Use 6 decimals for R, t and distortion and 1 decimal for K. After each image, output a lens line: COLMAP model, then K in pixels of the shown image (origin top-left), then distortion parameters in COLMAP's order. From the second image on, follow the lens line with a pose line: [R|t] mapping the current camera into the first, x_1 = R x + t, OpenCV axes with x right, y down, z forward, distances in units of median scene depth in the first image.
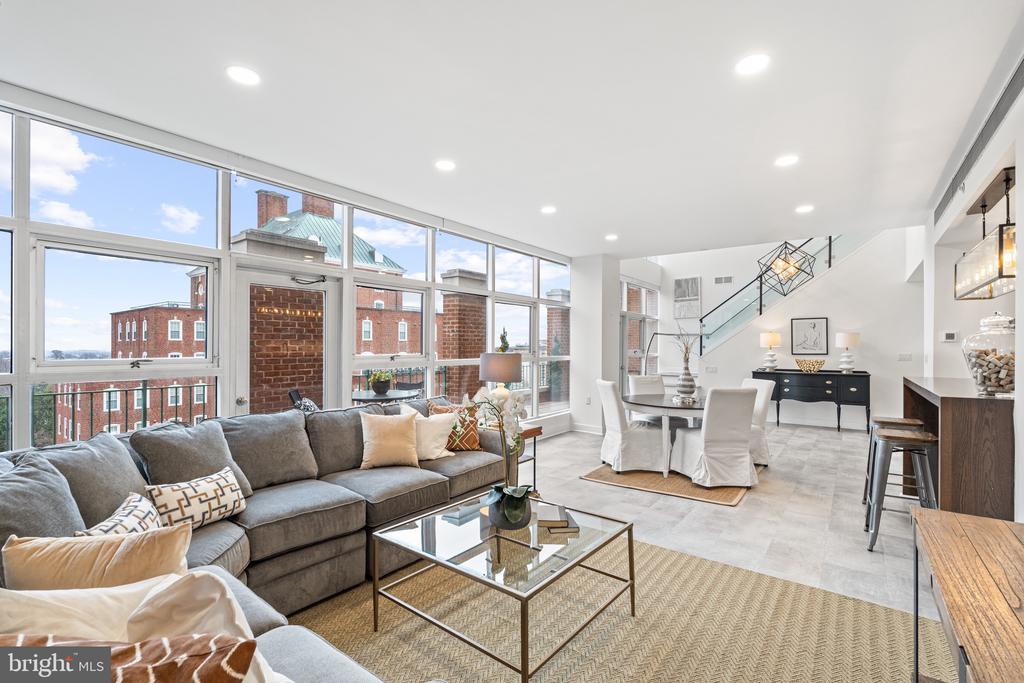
lens RADIAL K [[457.2, 0, 511.0], [0, 457.2, 344.5], [0, 0, 1]] dist [-0.001105, 0.000020]
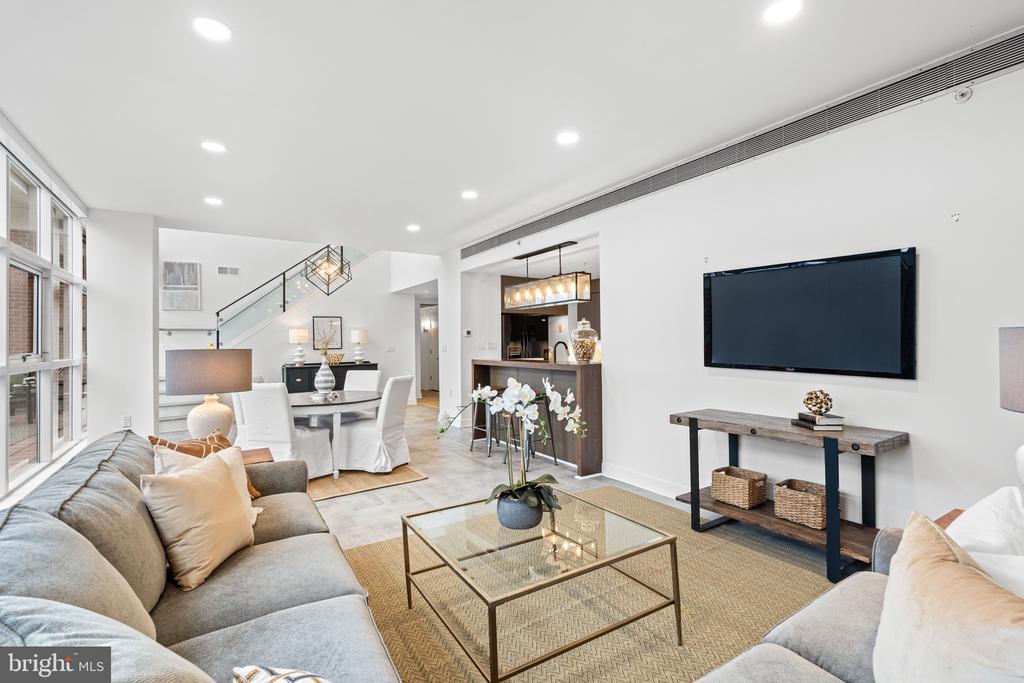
lens RADIAL K [[457.2, 0, 509.3], [0, 457.2, 338.1], [0, 0, 1]] dist [-0.001105, 0.000020]
pose [[0.351747, 0.000774, 0.936095, -0.414214], [0.010012, 0.999939, -0.004589, 0.008627], [-0.936042, 0.010986, 0.351717, 0.325257]]
